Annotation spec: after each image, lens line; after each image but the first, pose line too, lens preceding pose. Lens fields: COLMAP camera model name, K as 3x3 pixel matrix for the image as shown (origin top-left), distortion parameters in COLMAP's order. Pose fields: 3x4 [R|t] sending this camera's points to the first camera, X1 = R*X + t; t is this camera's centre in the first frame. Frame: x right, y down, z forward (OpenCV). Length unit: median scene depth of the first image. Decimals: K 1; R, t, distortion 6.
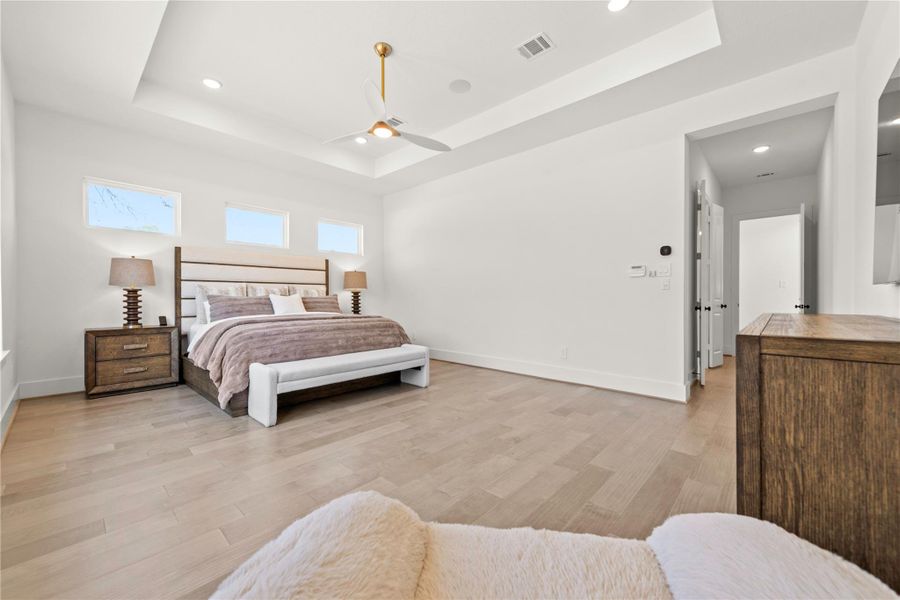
lens RADIAL K [[349.8, 0, 442.9], [0, 349.8, 303.7], [0, 0, 1]] dist [-0.000411, 0.000079]
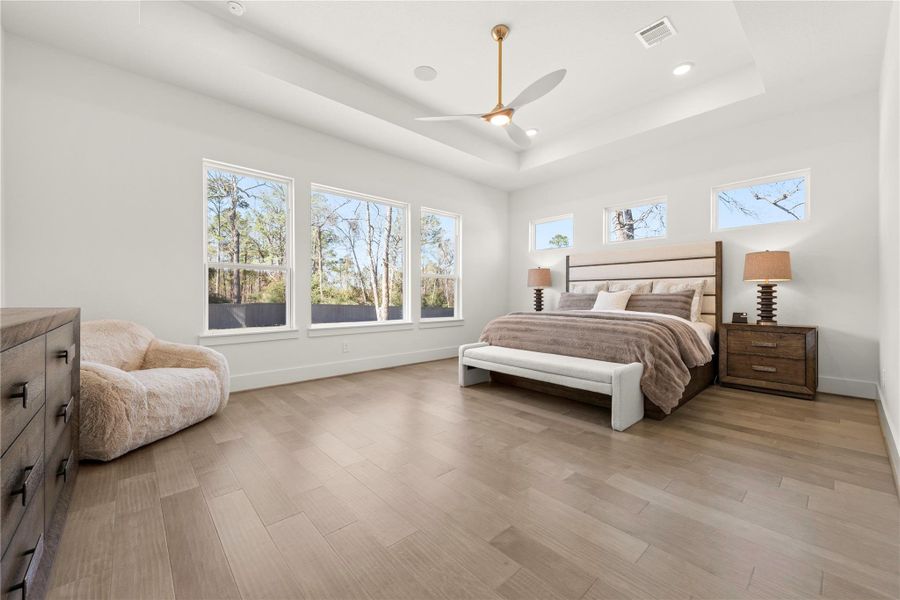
lens RADIAL K [[349.8, 0, 443.2], [0, 349.8, 291.7], [0, 0, 1]] dist [-0.000411, 0.000079]
pose [[-0.112509, -0.007020, -0.993626, 0.585751], [-0.014821, 0.999876, -0.005386, -0.013251], [0.993540, 0.014121, -0.112599, 0.687475]]
